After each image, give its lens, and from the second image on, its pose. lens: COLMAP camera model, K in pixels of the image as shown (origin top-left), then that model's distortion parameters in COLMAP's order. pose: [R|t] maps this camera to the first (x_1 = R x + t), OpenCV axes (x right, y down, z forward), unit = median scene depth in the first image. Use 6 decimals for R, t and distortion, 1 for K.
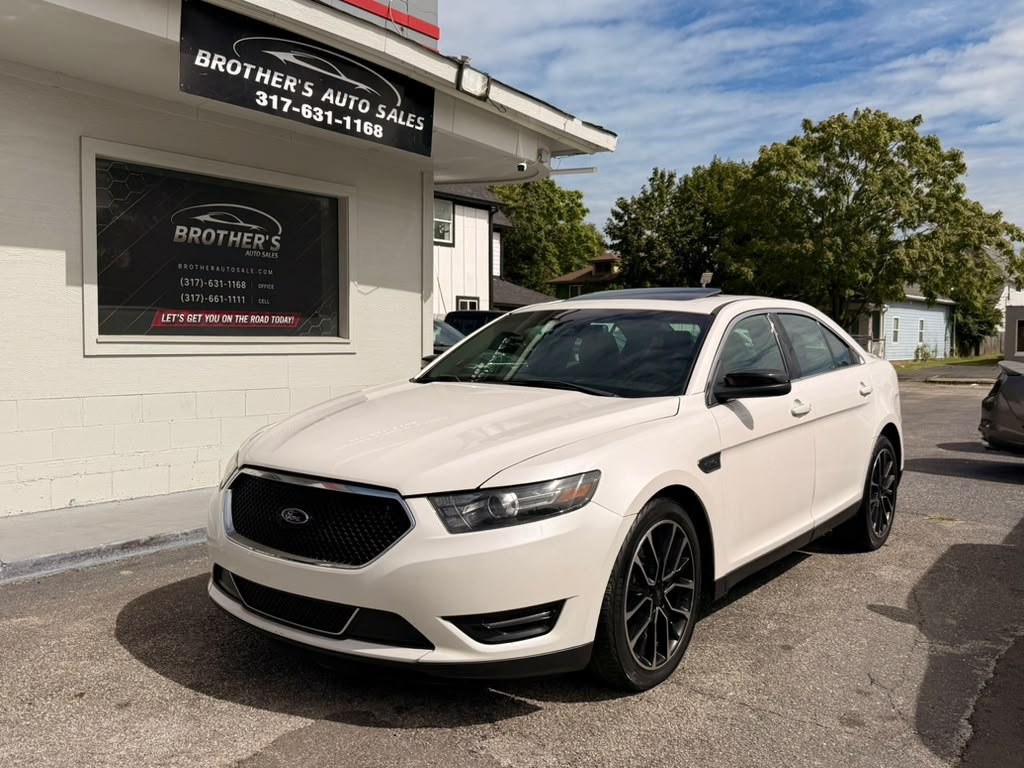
lens RADIAL K [[897.4, 0, 516.7], [0, 897.4, 382.3], [0, 0, 1]] dist [0.113905, -0.220197]
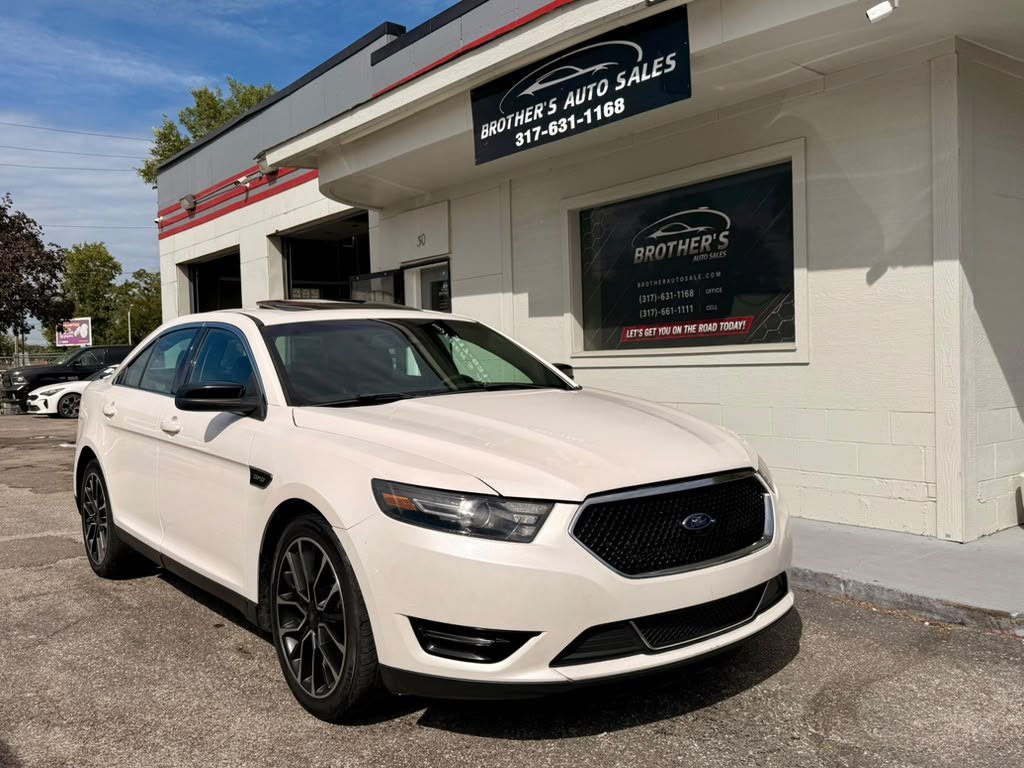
lens RADIAL K [[897.4, 0, 505.1], [0, 897.4, 385.0], [0, 0, 1]] dist [0.113905, -0.220197]
pose [[-0.265802, 0.023092, -0.963751, 0.705277], [-0.019594, 0.999377, 0.029349, -0.037259], [0.963828, 0.026685, -0.265184, 1.129643]]
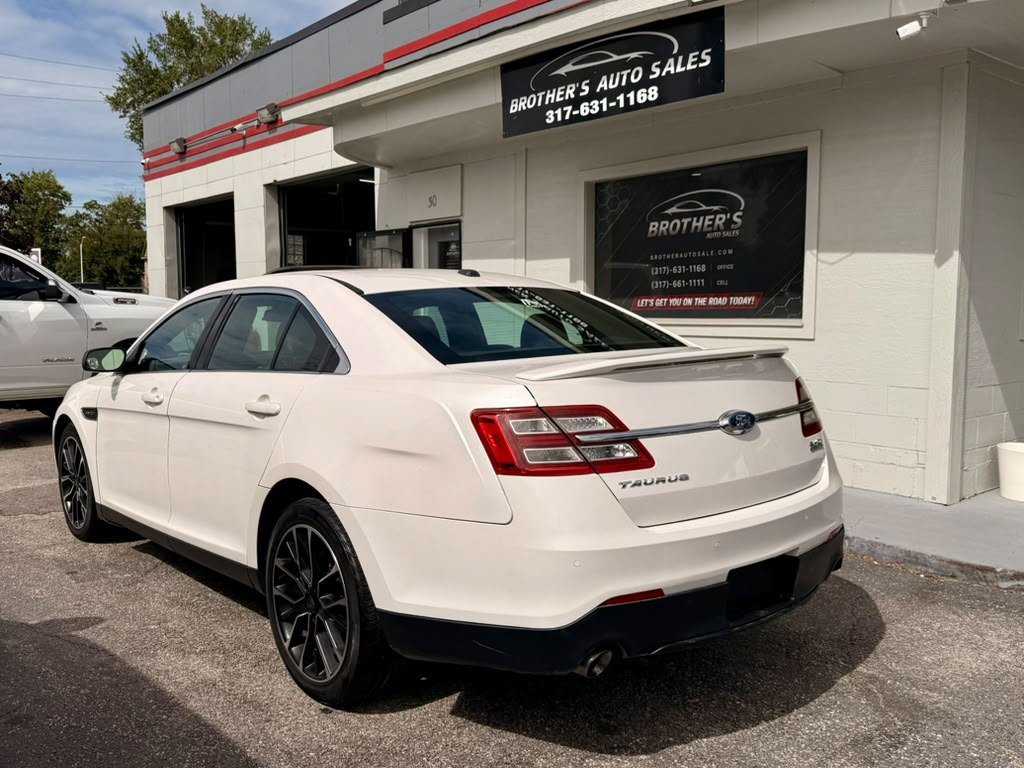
lens RADIAL K [[897.4, 0, 502.6], [0, 897.4, 389.2], [0, 0, 1]] dist [0.113905, -0.220197]
pose [[-0.222258, 0.080296, -0.971676, 0.792934], [-0.048425, 0.994464, 0.093256, -0.059155], [0.973785, 0.067780, -0.217140, 1.071223]]
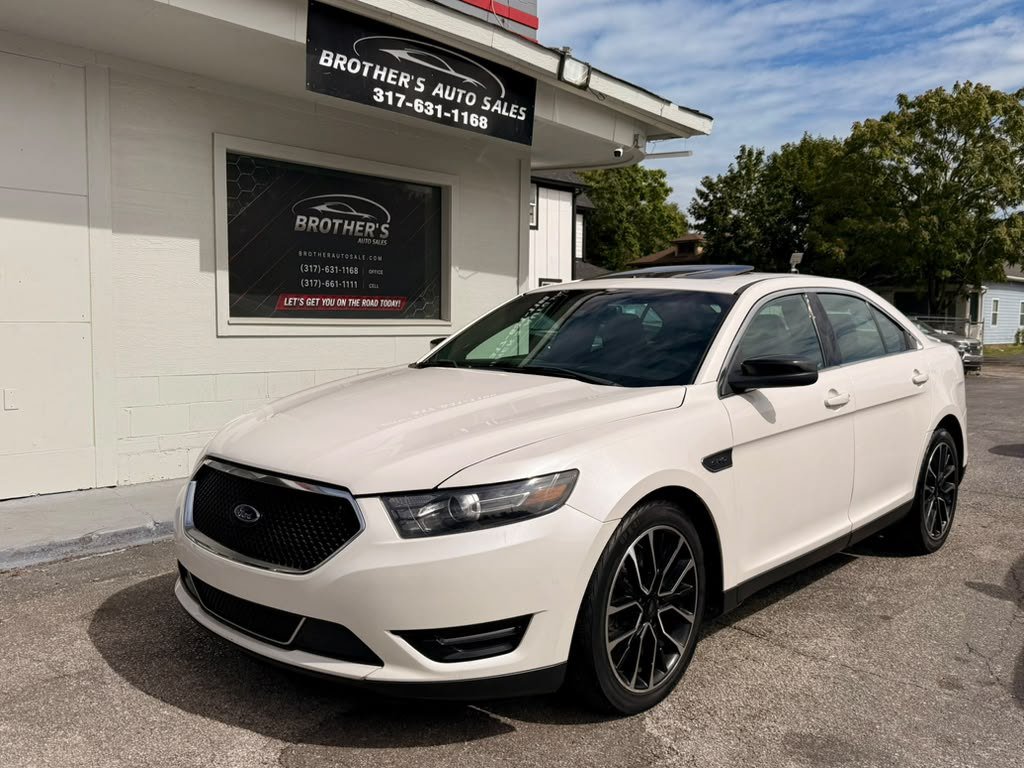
lens RADIAL K [[897.4, 0, 511.7], [0, 897.4, 386.4], [0, 0, 1]] dist [0.113905, -0.220197]
pose [[0.995764, 0.008380, -0.091561, -0.022221], [-0.006154, 0.999679, 0.024573, 0.001444], [0.091738, -0.023906, 0.995496, -0.044326]]
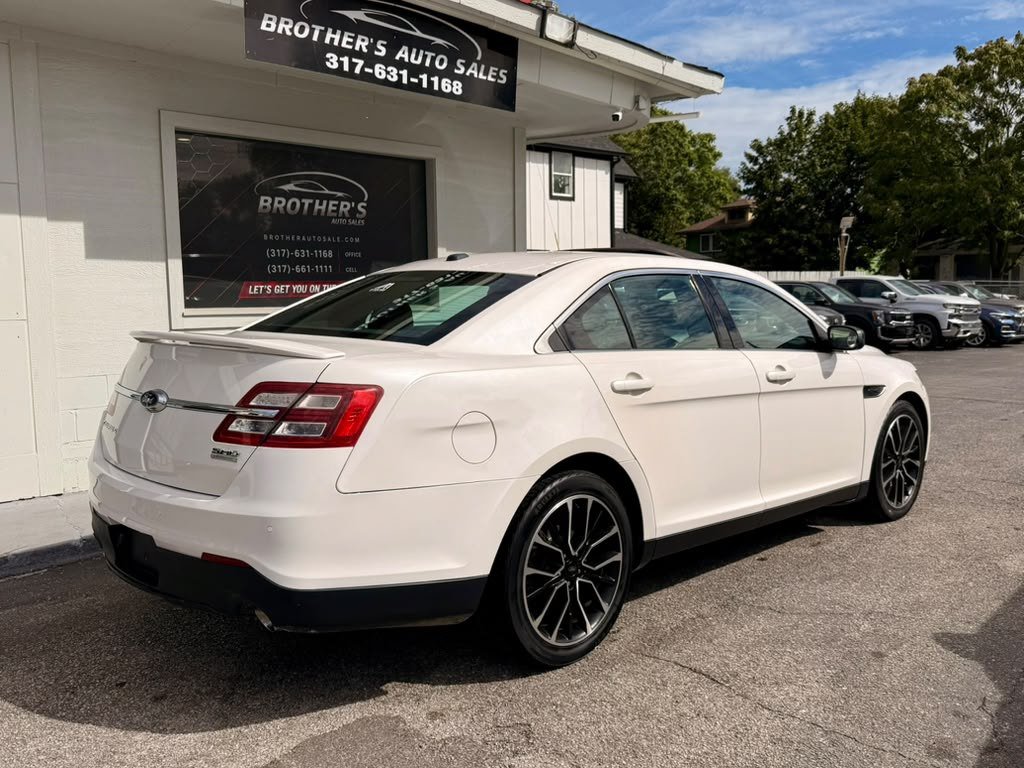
lens RADIAL K [[897.4, 0, 514.9], [0, 897.4, 384.5], [0, 0, 1]] dist [0.113905, -0.220197]
pose [[0.988906, -0.007019, -0.148374, 0.046627], [0.014929, 0.998522, 0.052262, -0.014257], [0.147788, -0.053897, 0.987549, 0.048815]]
